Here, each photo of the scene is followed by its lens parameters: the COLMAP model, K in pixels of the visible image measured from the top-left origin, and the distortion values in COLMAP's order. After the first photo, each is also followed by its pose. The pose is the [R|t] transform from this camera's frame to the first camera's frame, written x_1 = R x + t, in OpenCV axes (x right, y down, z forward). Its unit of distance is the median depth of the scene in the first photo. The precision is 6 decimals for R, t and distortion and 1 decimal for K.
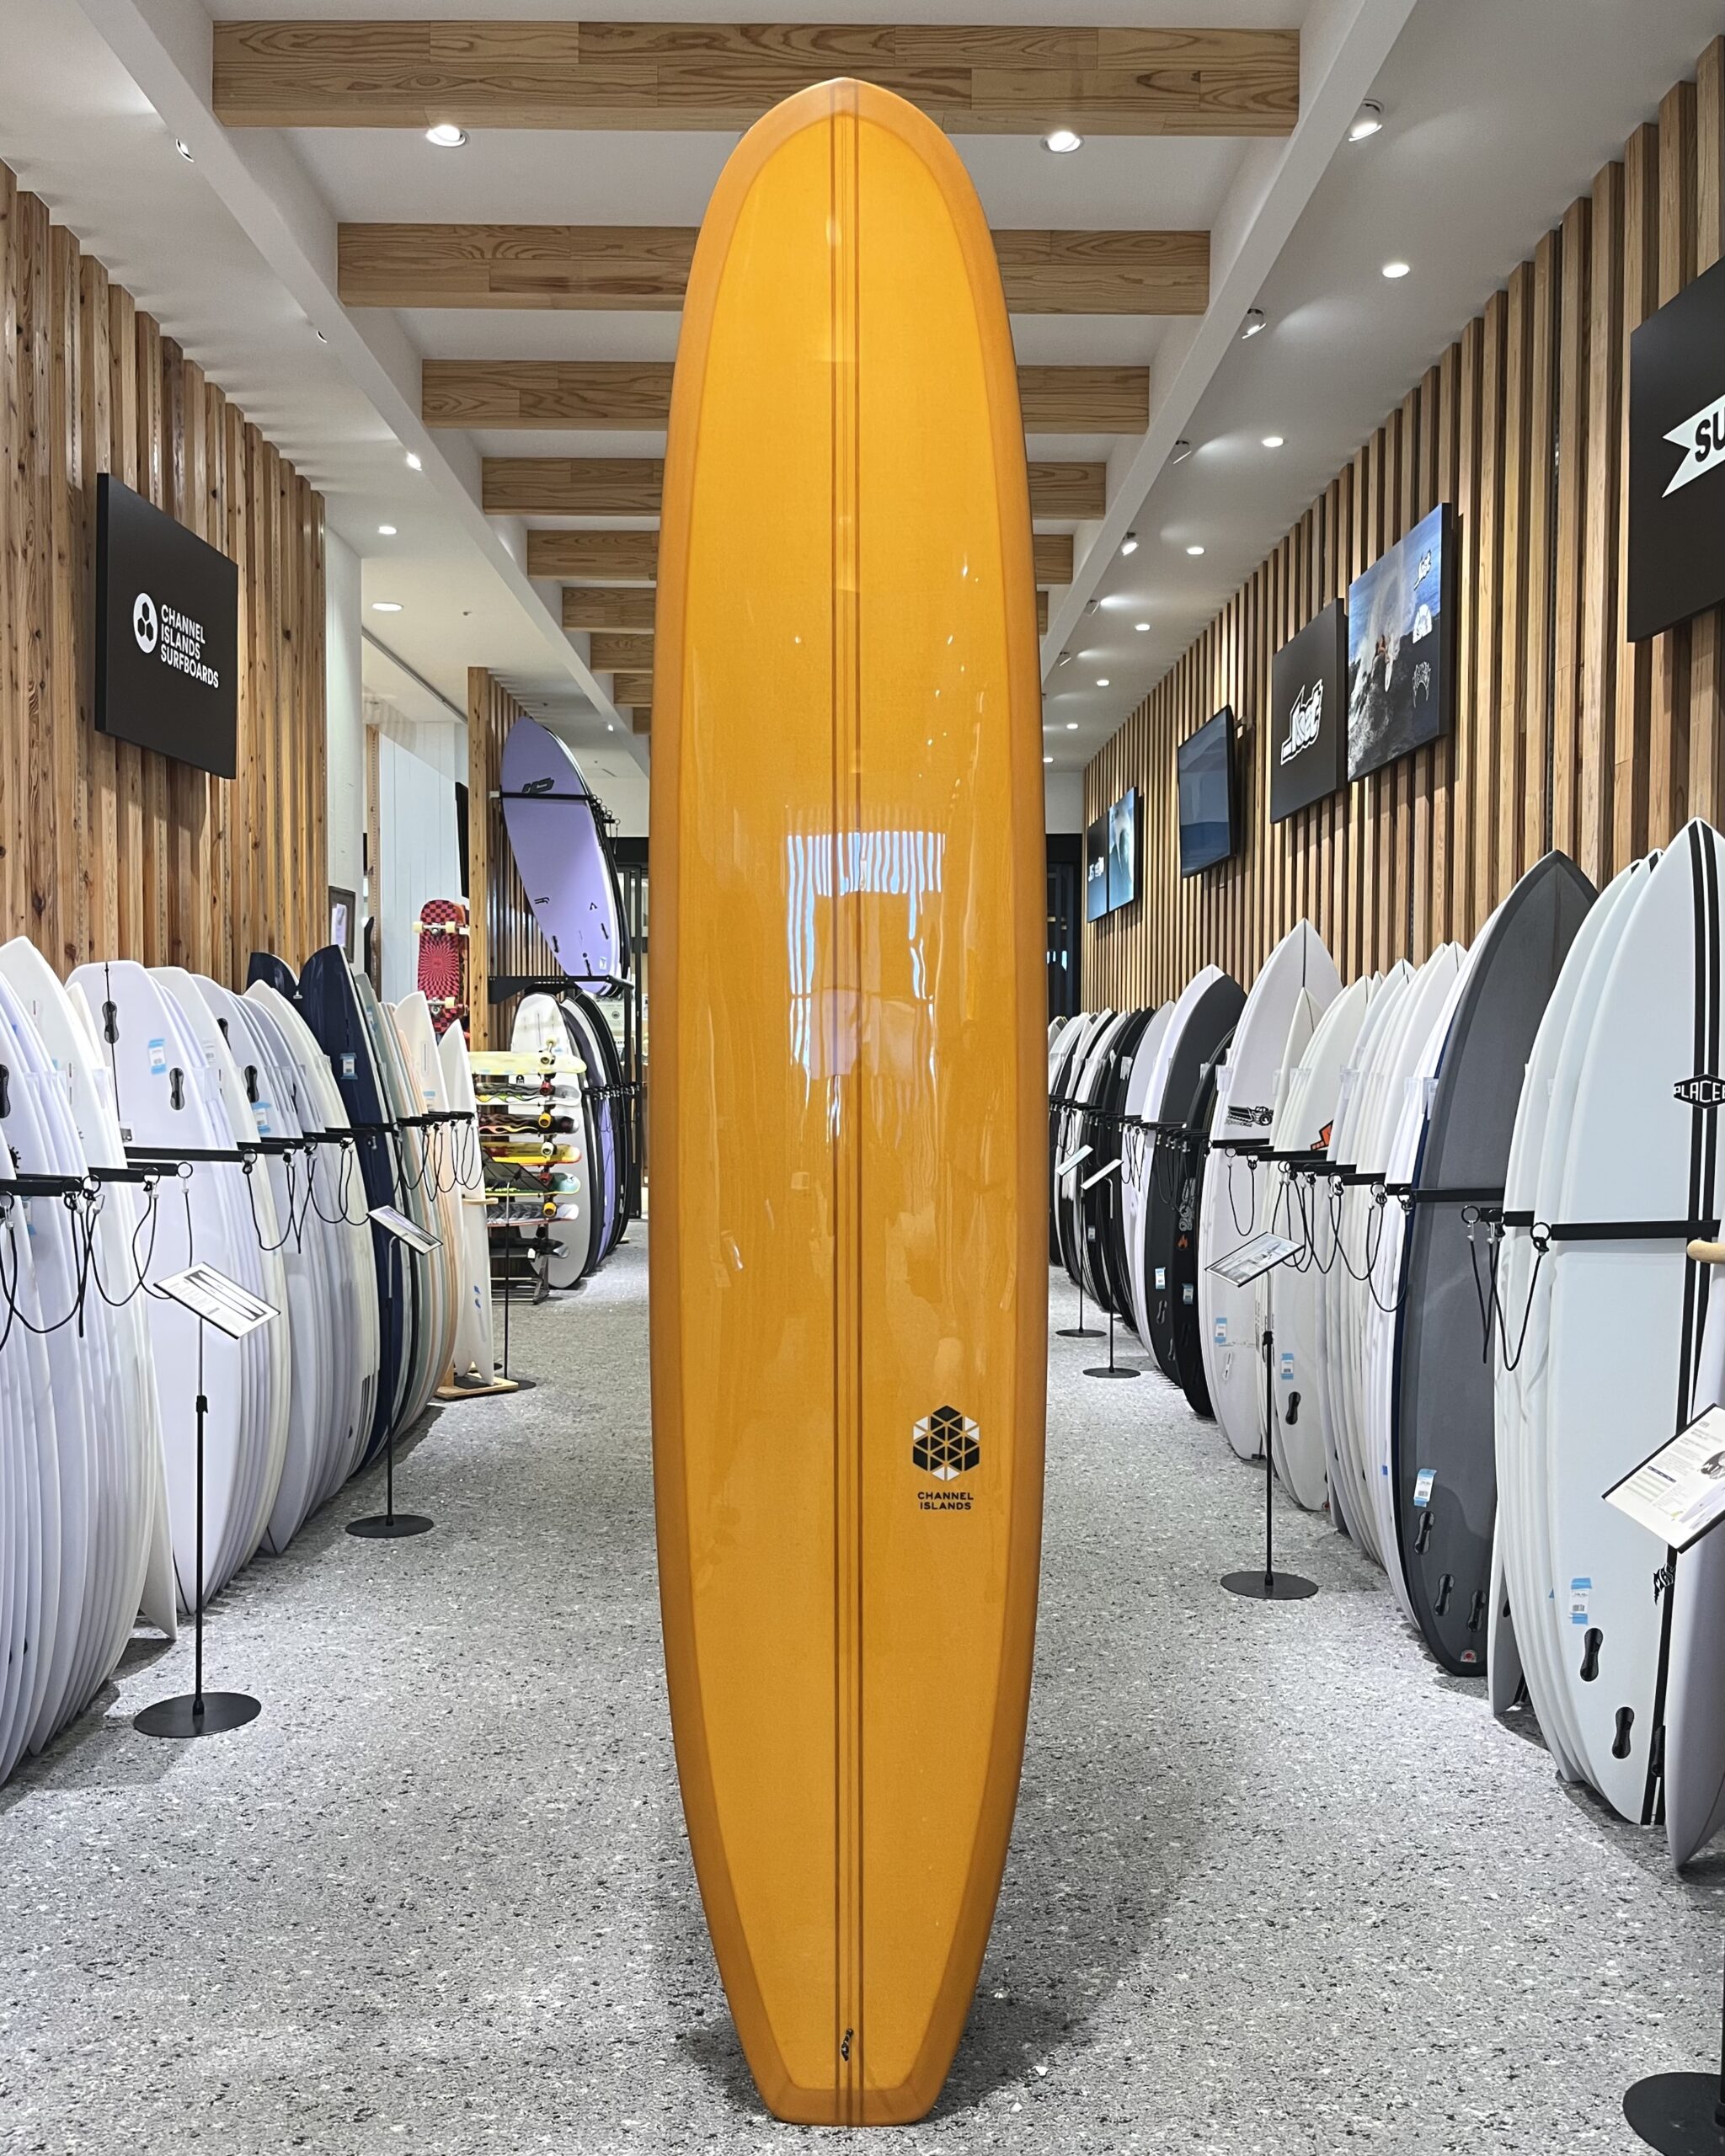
lens RADIAL K [[1860.8, 0, 850.8], [0, 1860.8, 1092.4], [0, 0, 1]] dist [0.060391, -0.069652]
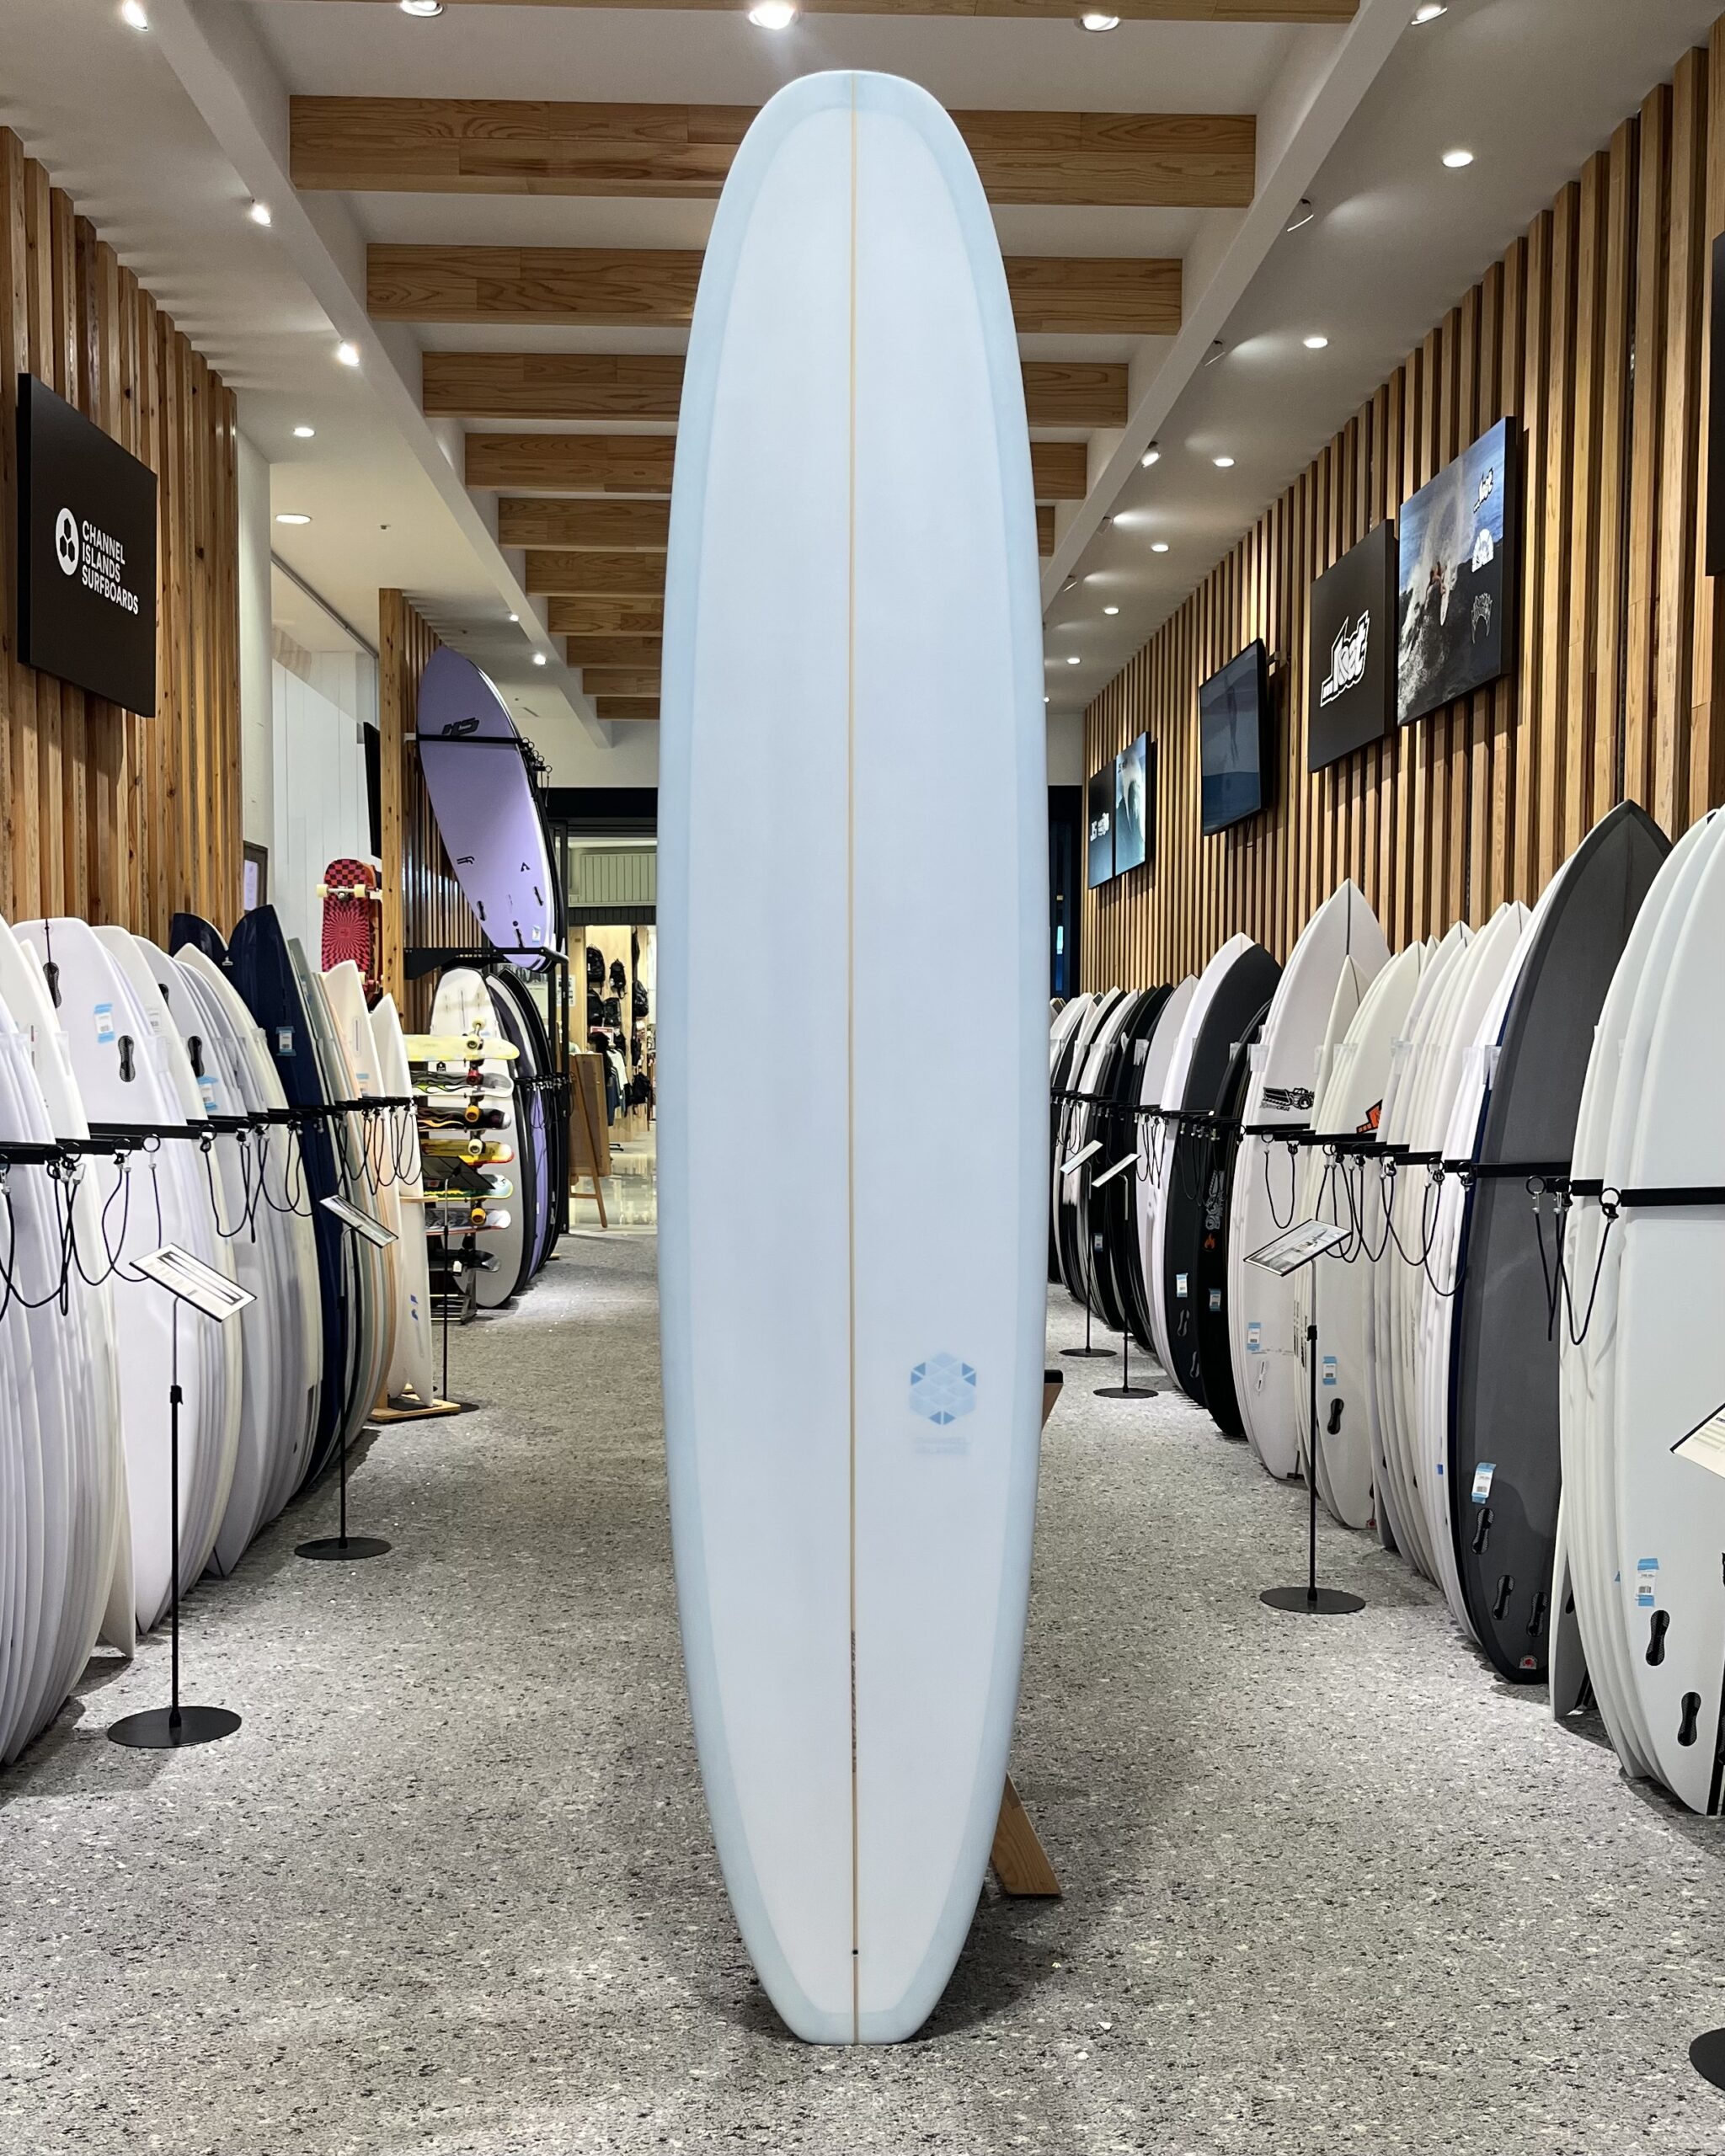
lens RADIAL K [[2235.4, 0, 841.5], [0, 2235.4, 1151.3], [0, 0, 1]] dist [0.072992, -0.098388]
pose [[0.999646, -0.000892, 0.026586, -0.032312], [0.000282, 0.999736, 0.022954, 0.014146], [-0.026600, -0.022939, 0.999383, -0.081860]]
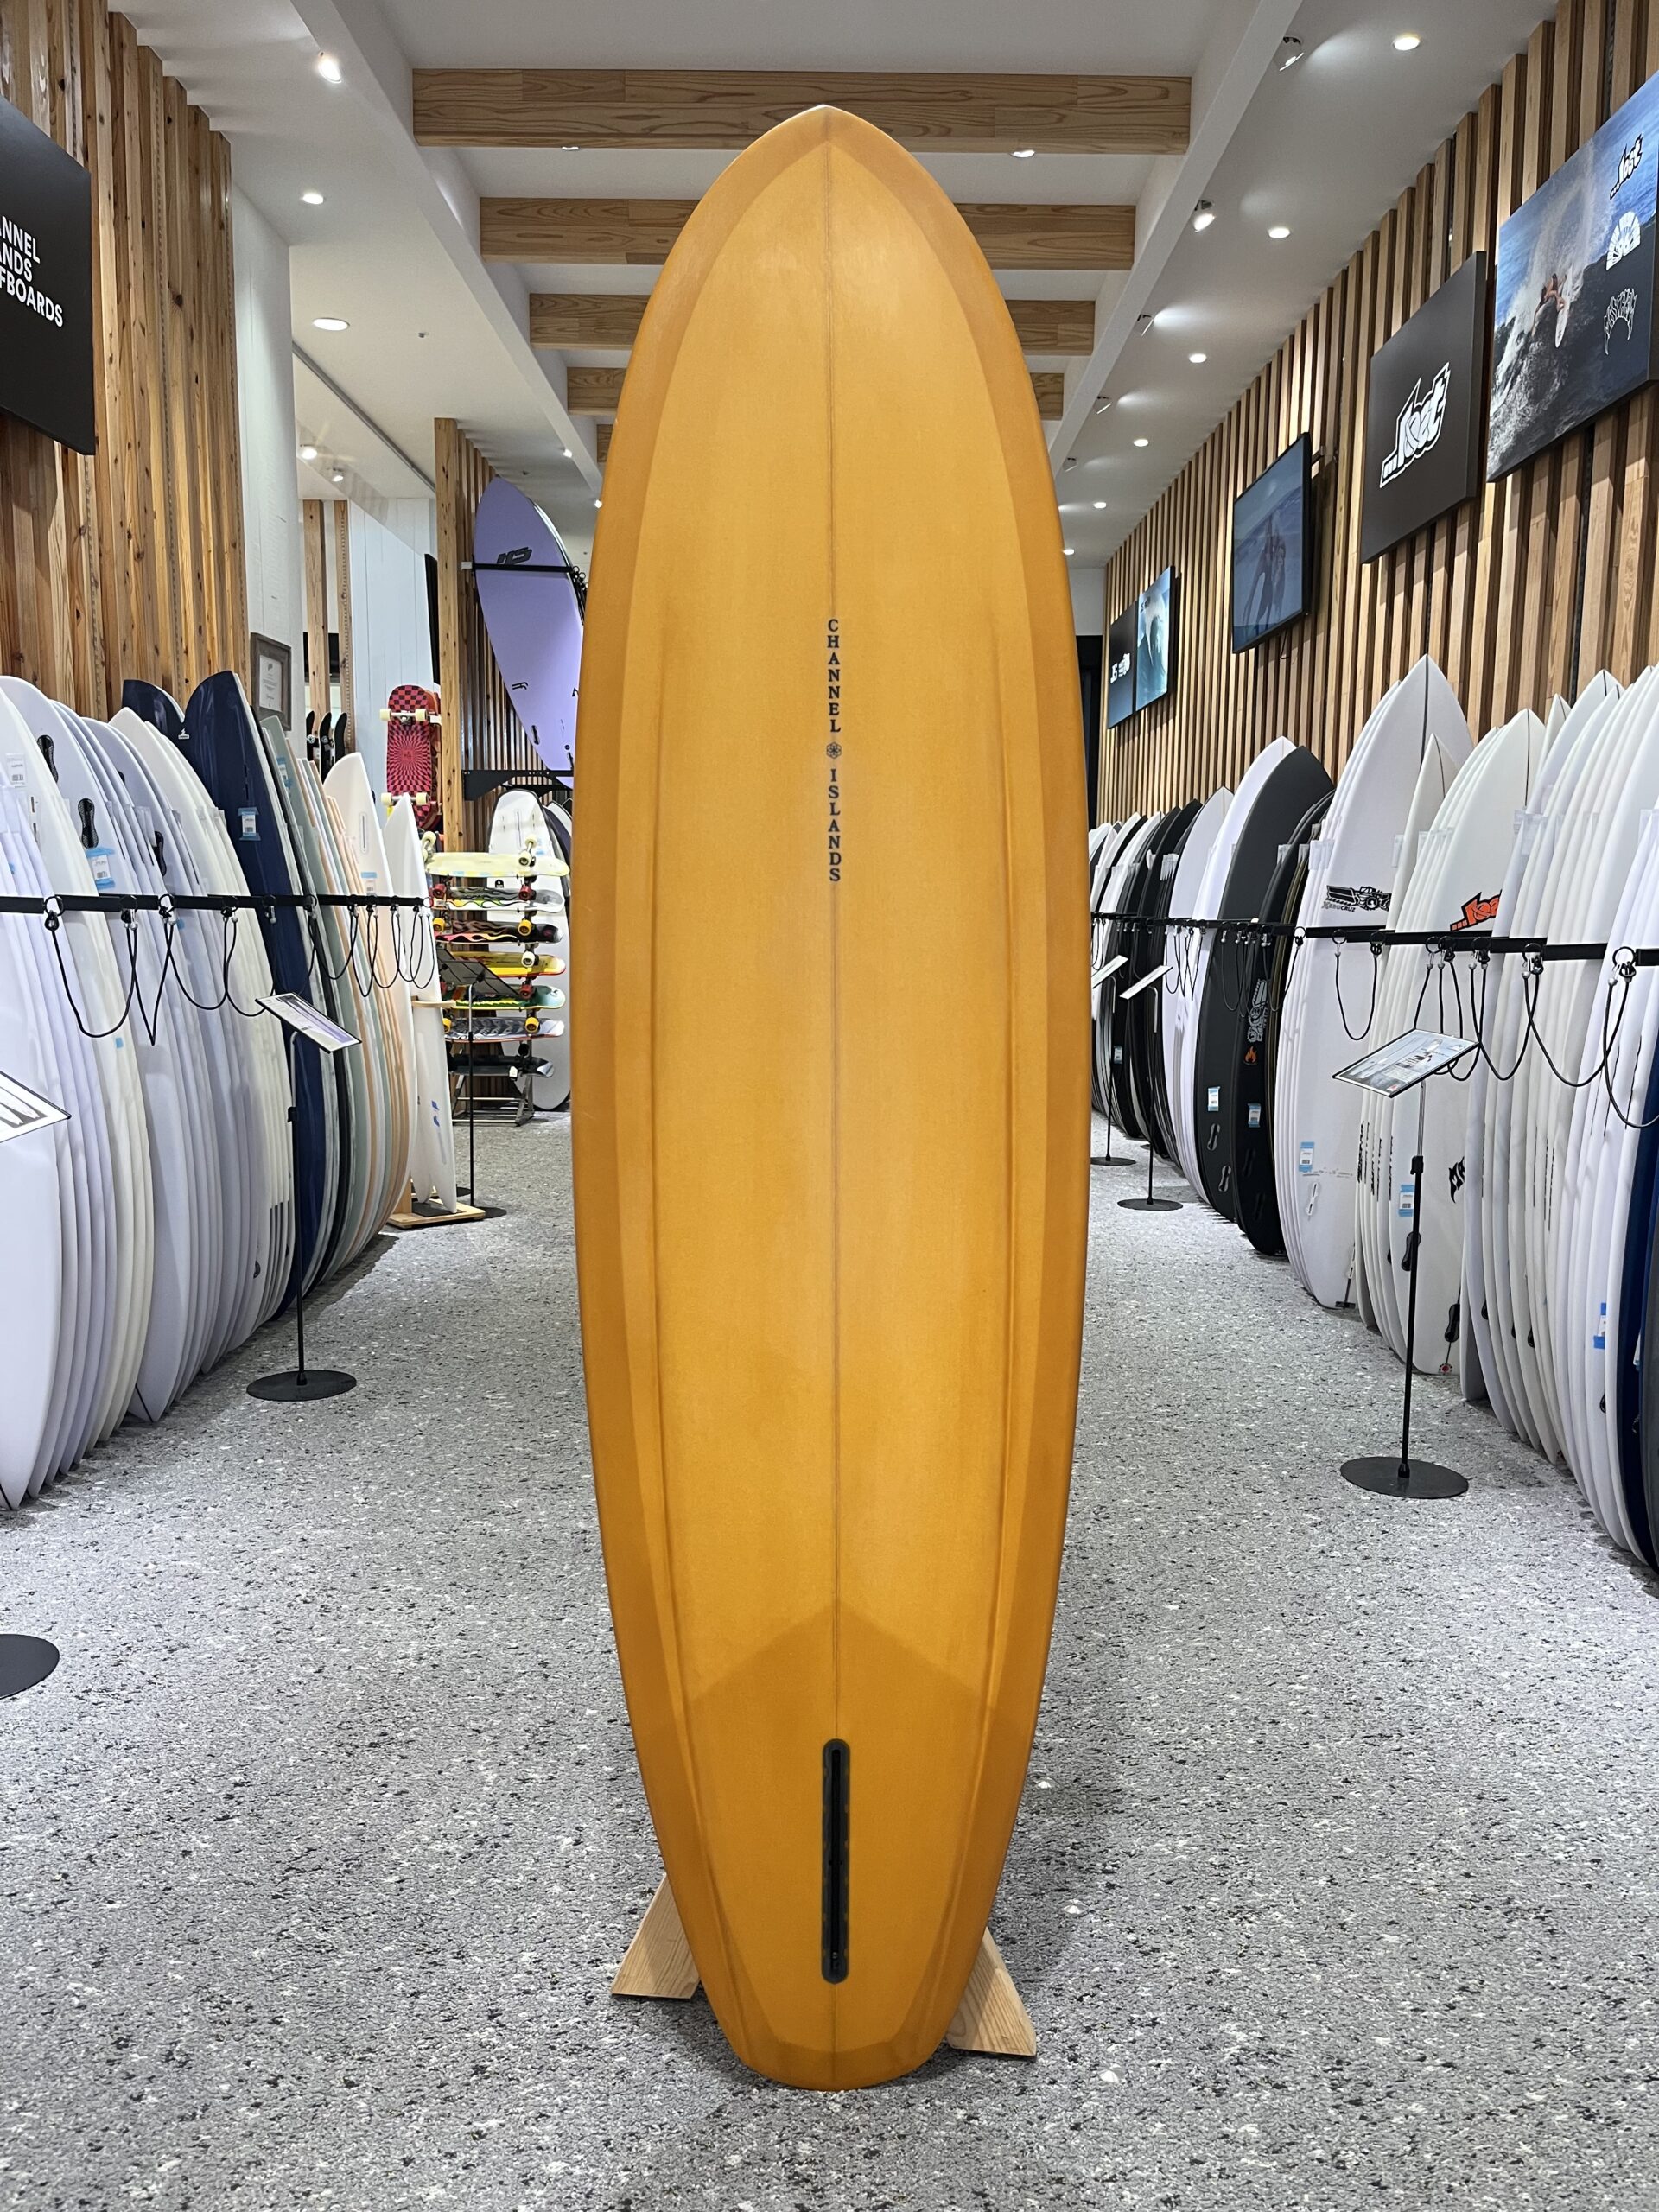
lens RADIAL K [[1688.9, 0, 821.8], [0, 1688.9, 1116.7], [0, 0, 1]] dist [0.080167, -0.123216]
pose [[0.999895, 0.007342, -0.012526, -0.010398], [-0.006034, 0.994818, 0.101488, 0.036237], [0.013206, -0.101402, 0.994758, 0.260513]]
